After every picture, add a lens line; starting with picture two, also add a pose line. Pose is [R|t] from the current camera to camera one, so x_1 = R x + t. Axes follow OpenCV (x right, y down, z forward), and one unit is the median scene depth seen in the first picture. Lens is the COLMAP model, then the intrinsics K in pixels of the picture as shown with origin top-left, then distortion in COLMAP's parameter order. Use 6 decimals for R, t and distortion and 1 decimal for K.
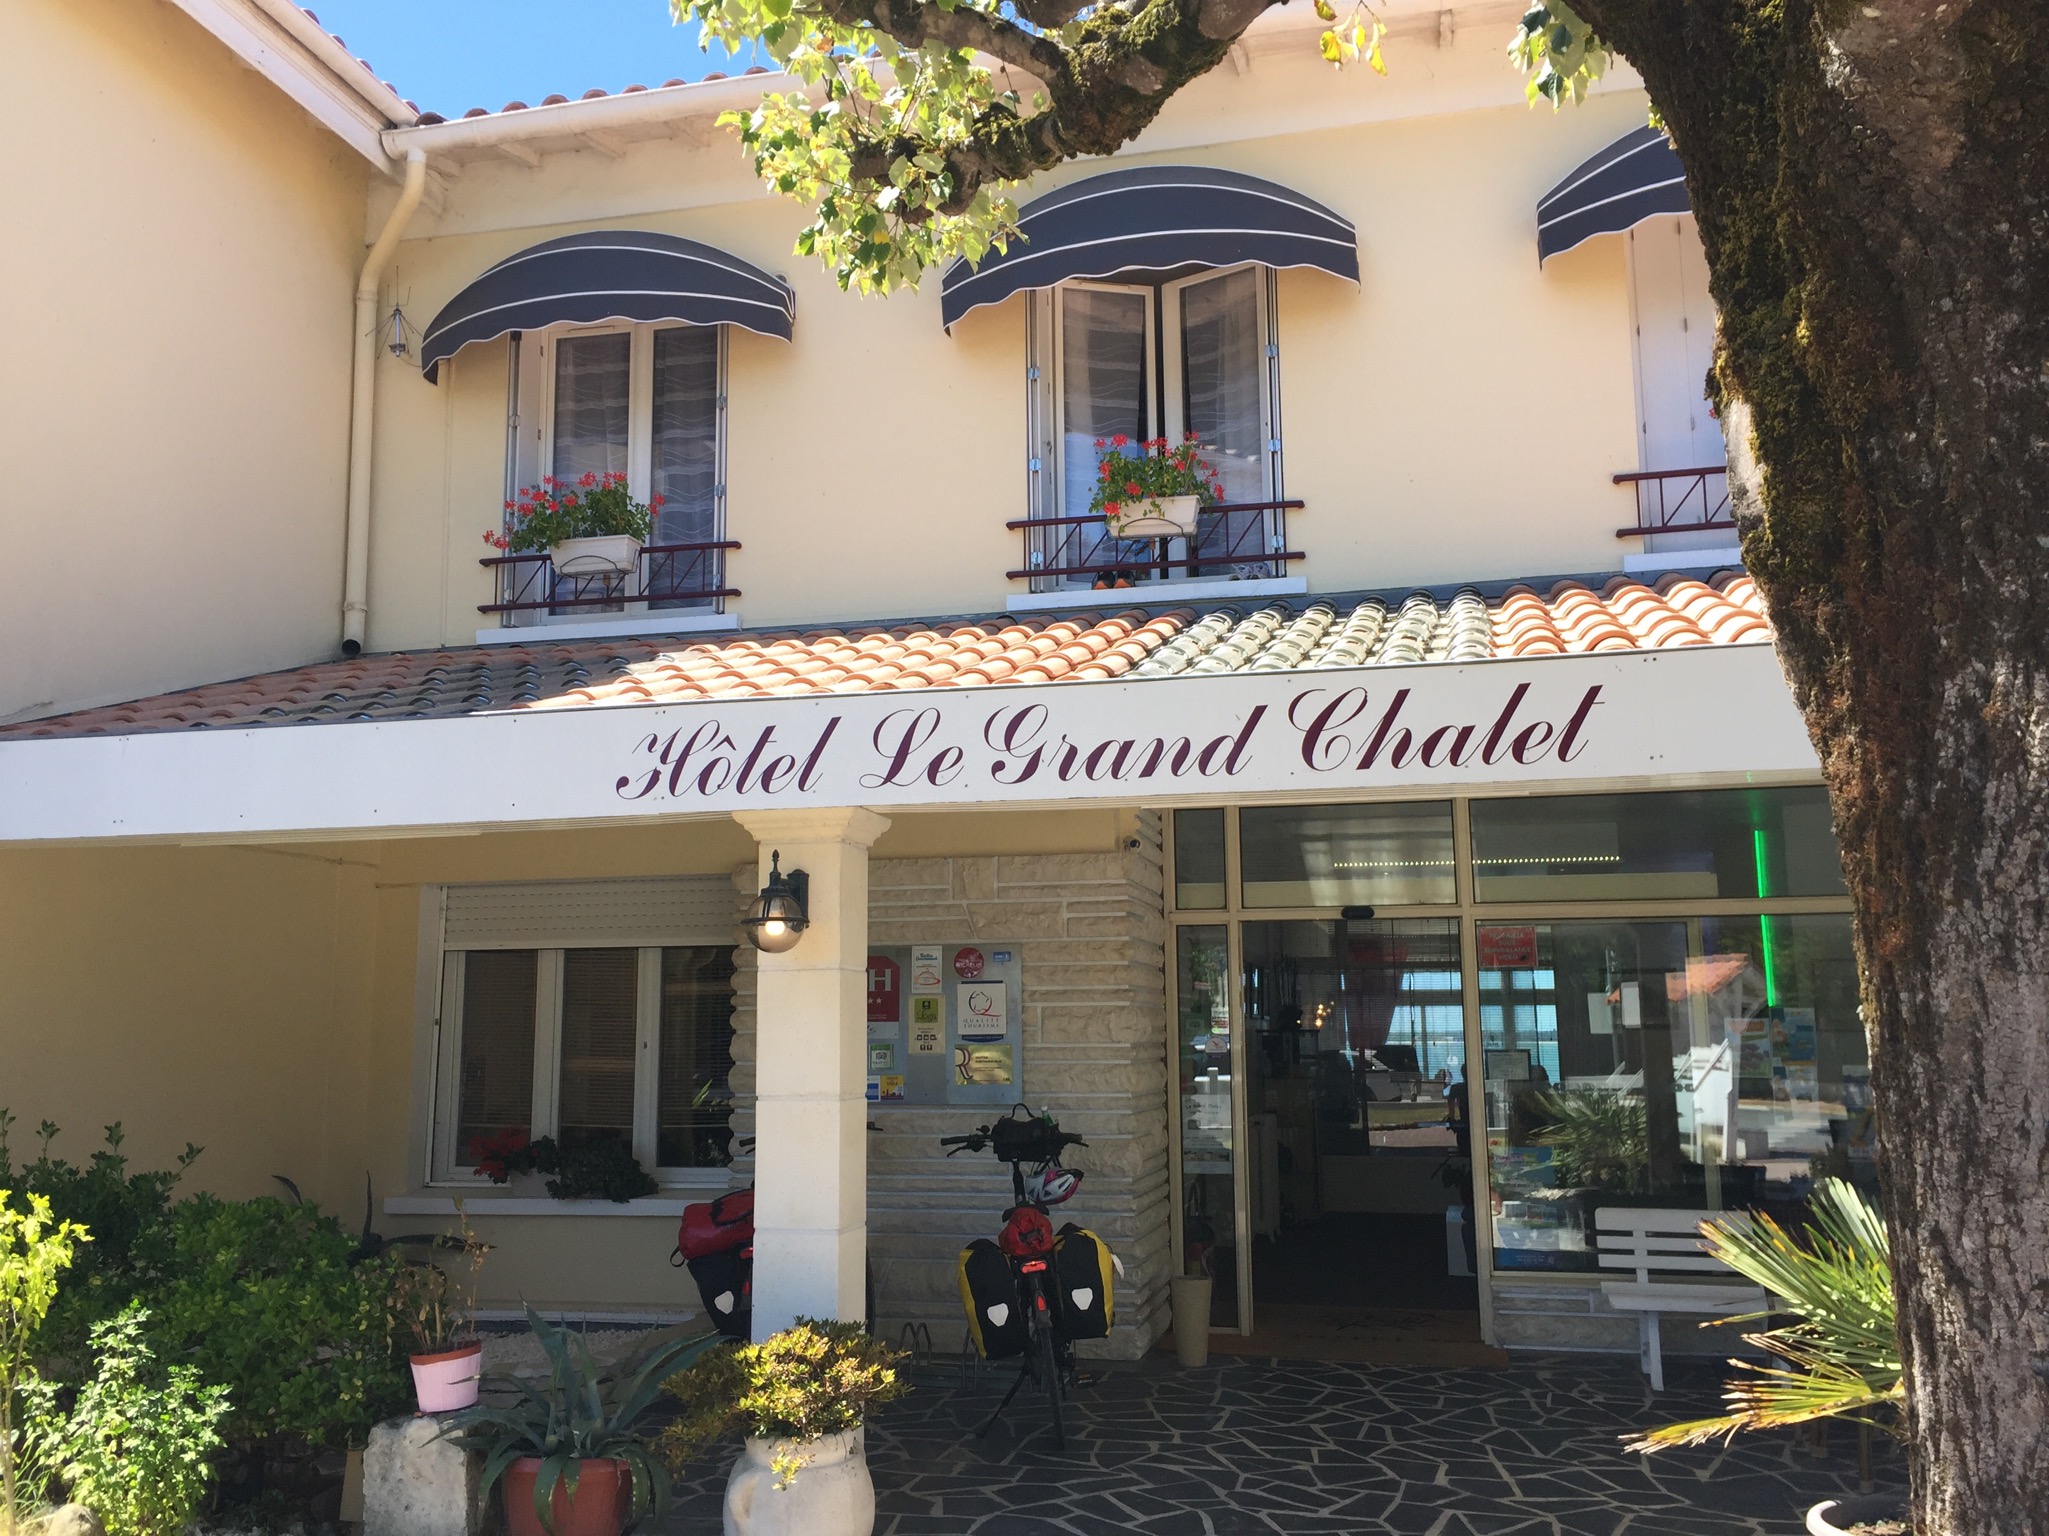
lens RADIAL K [[1723.4, 0, 1026.4], [0, 1723.4, 811.7], [0, 0, 1]] dist [0.048701, -0.081863]
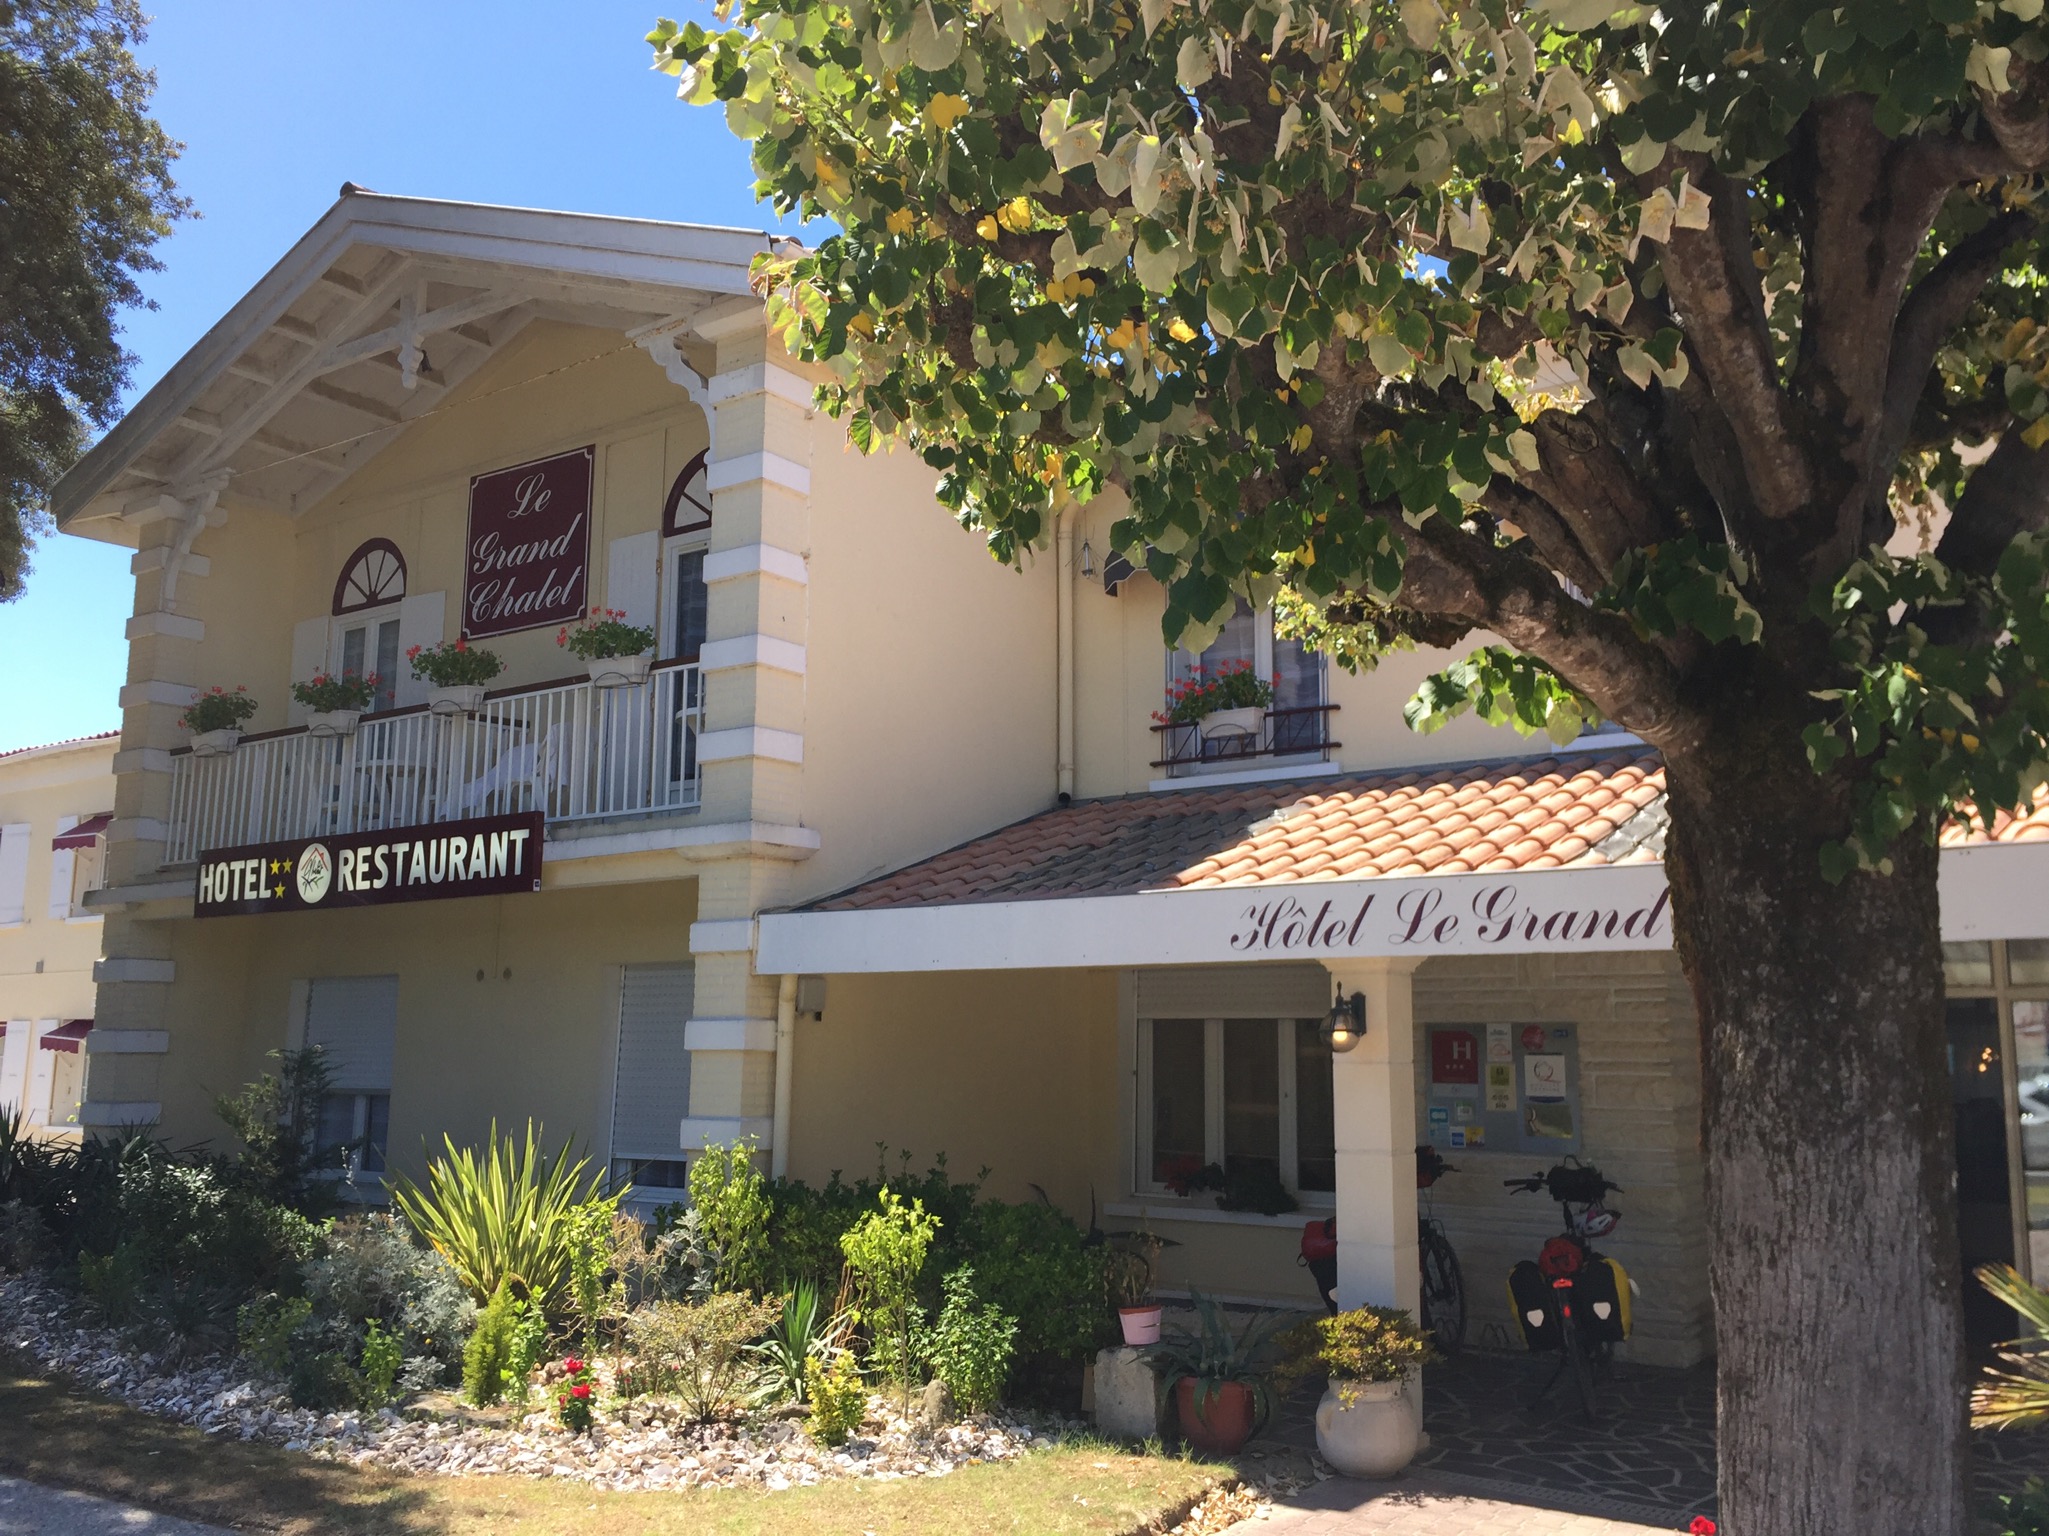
lens RADIAL K [[1755.3, 0, 1024.5], [0, 1755.3, 768.0], [0, 0, 1]] dist [0.075162, -0.166961]
pose [[0.921925, -0.048782, -0.384285, 0.189020], [0.039442, 0.998704, -0.032154, -0.119552], [0.385356, 0.014487, 0.922654, -0.478378]]
